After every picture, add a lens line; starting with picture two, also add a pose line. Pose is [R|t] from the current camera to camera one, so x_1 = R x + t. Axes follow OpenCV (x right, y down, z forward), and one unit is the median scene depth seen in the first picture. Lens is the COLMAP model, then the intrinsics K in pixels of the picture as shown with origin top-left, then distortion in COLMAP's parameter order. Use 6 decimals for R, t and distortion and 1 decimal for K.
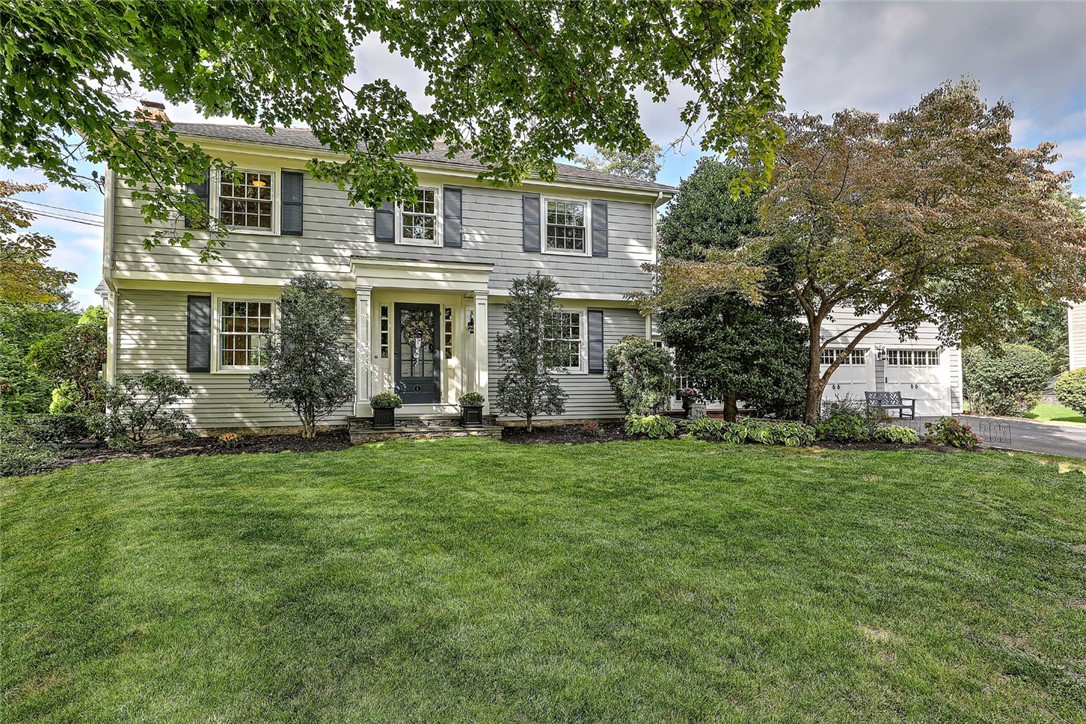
lens RADIAL K [[604.0, 0, 543.0], [0, 604.0, 362.0], [0, 0, 1]] dist [0.000349, 0.000110]
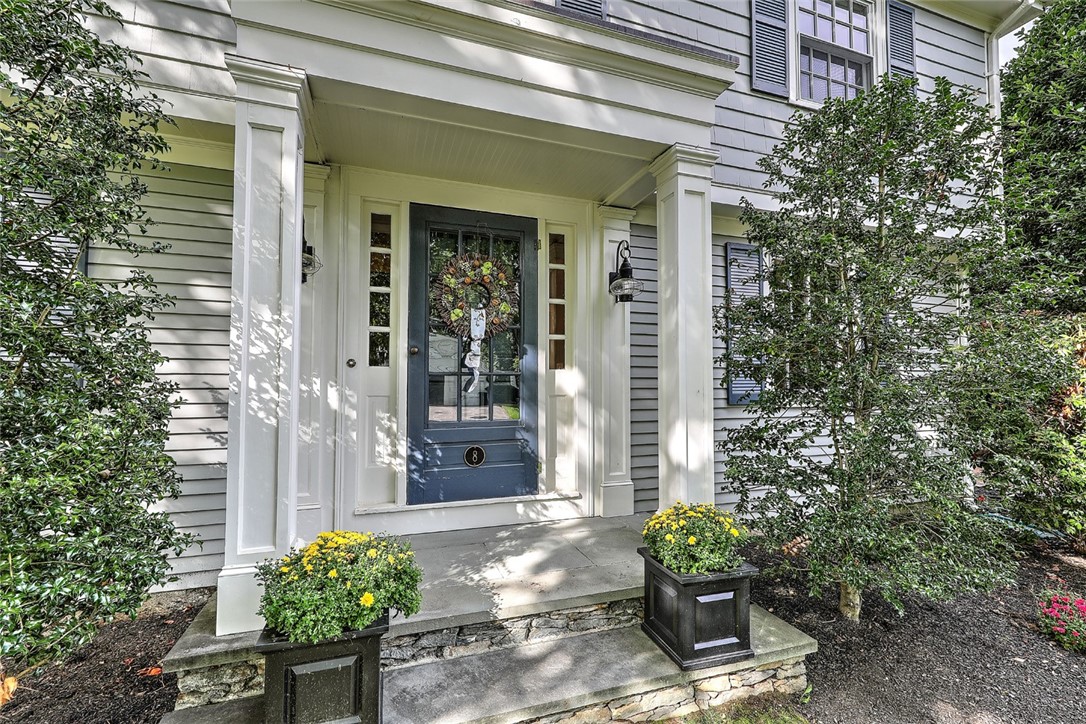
lens RADIAL K [[475.3, 0, 541.4], [0, 475.3, 366.3], [0, 0, 1]] dist [0.002880, 0.000069]
pose [[0.999702, 0.010810, -0.021878, -0.164877], [-0.010879, 0.999936, -0.003037, -0.007059], [0.021844, 0.003274, 0.999756, 0.732424]]
